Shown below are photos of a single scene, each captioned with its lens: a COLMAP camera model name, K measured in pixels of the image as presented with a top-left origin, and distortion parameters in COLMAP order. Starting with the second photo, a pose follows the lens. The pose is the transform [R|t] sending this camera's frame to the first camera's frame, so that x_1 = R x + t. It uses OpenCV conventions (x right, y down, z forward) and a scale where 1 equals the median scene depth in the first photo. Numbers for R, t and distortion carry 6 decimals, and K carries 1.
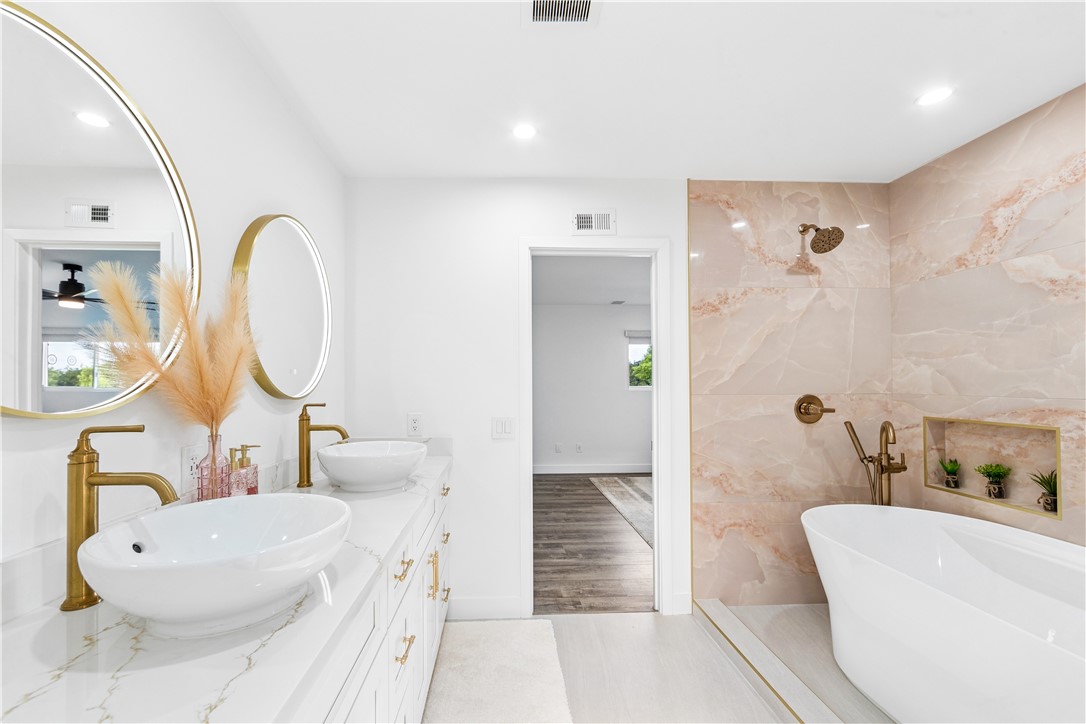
lens RADIAL K [[431.4, 0, 526.7], [0, 431.4, 380.8], [0, 0, 1]] dist [-0.000621, -0.000994]
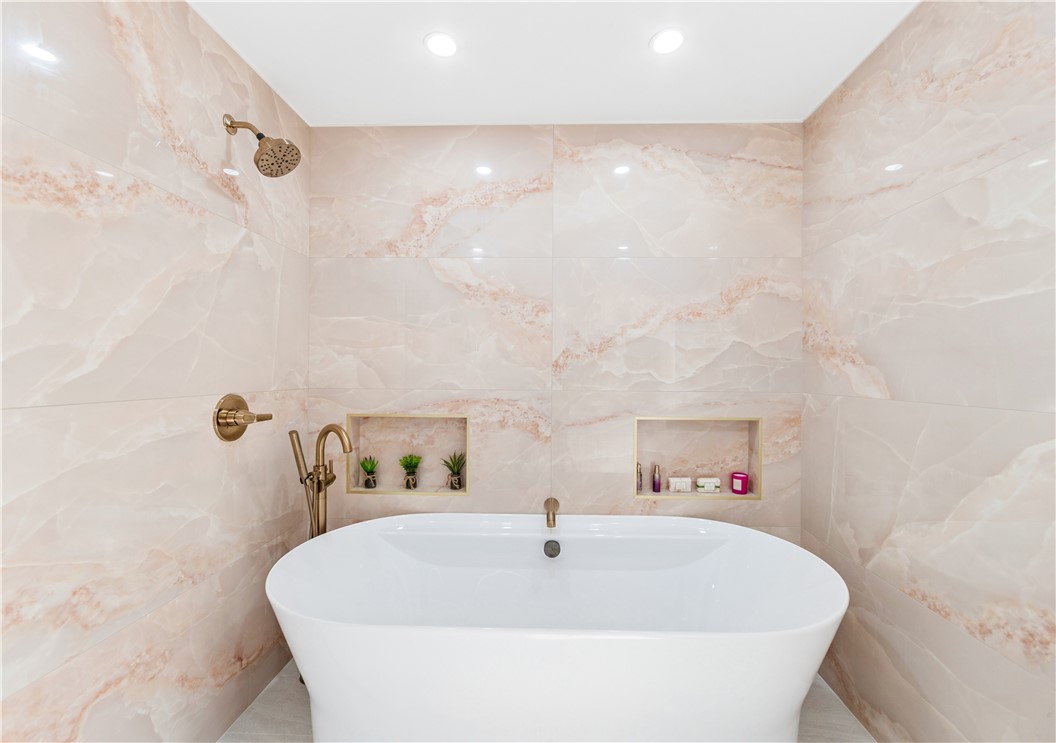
lens RADIAL K [[440.7, 0, 528.1], [0, 440.7, 372.8], [0, 0, 1]] dist [-0.004108, -0.000651]
pose [[0.087209, 0.002449, 0.996187, 0.067167], [-0.009313, 0.999955, -0.001643, -0.002416], [-0.996147, -0.009134, 0.087228, 0.585425]]
